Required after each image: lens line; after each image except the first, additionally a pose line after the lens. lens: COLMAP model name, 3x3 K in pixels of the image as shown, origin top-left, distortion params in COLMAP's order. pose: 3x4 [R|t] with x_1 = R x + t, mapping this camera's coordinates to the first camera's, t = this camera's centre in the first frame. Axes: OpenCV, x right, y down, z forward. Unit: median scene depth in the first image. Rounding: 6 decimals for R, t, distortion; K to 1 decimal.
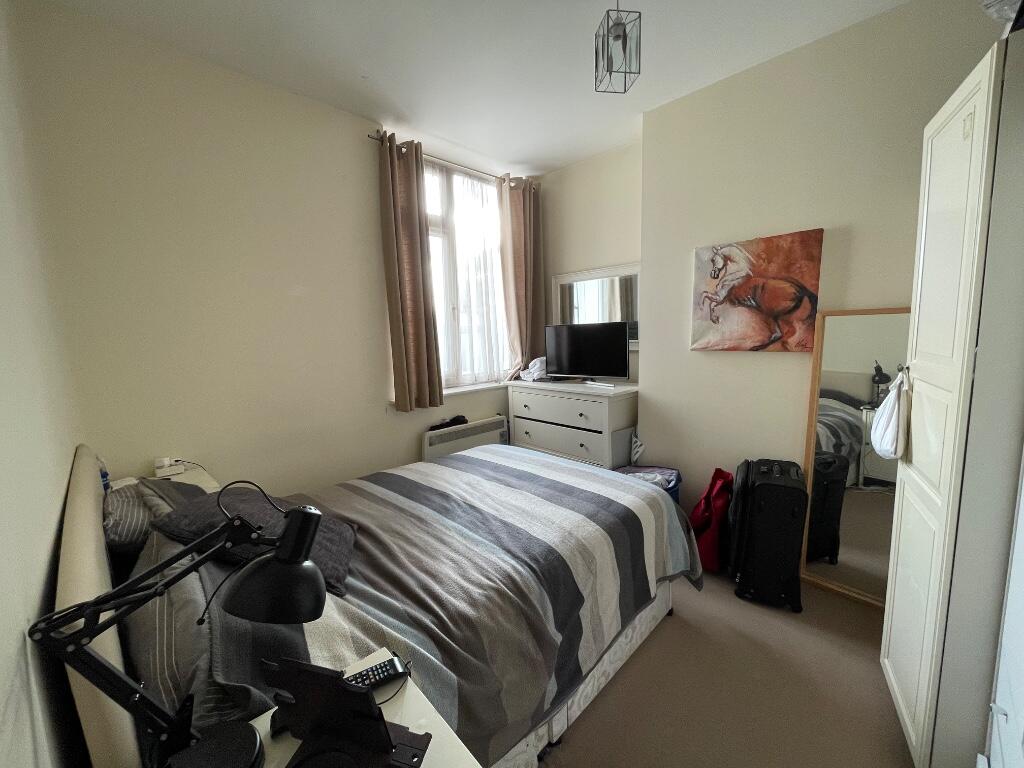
lens RADIAL K [[409.5, 0, 509.5], [0, 409.5, 385.1], [0, 0, 1]] dist [-0.000718, -0.000267]
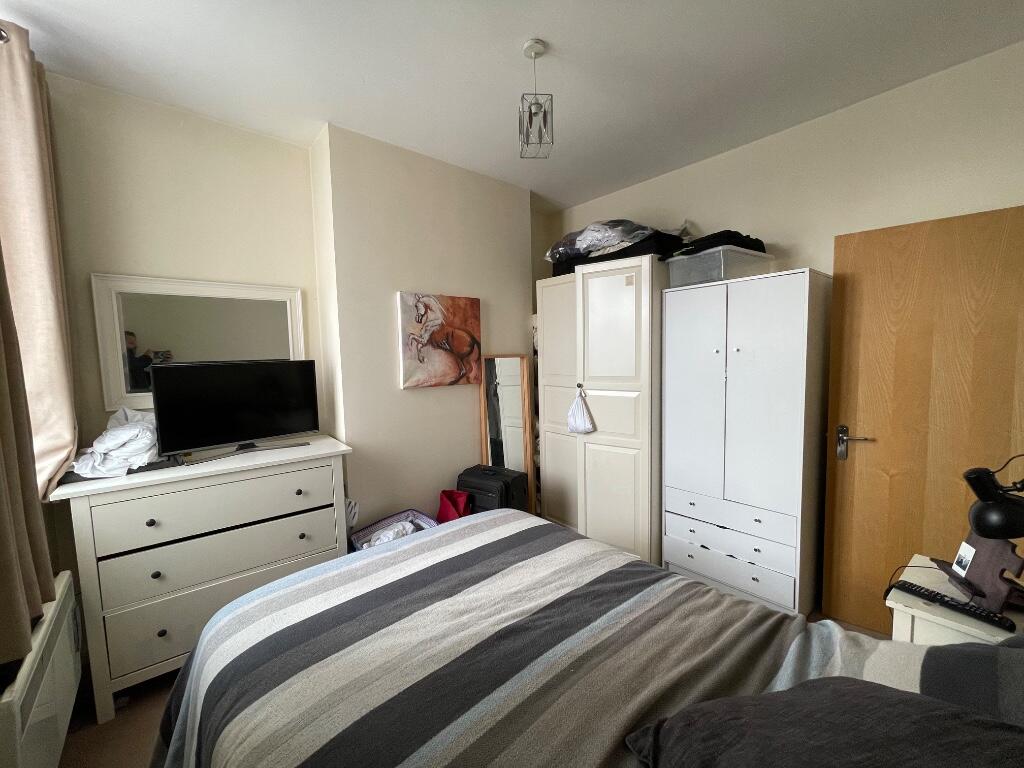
lens RADIAL K [[409.5, 0, 509.5], [0, 409.5, 385.1], [0, 0, 1]] dist [-0.000718, -0.000267]
pose [[0.080347, -0.044557, 0.995771, -0.614638], [0.151707, 0.987909, 0.031964, -0.096690], [-0.985155, 0.148497, 0.086135, 0.721395]]
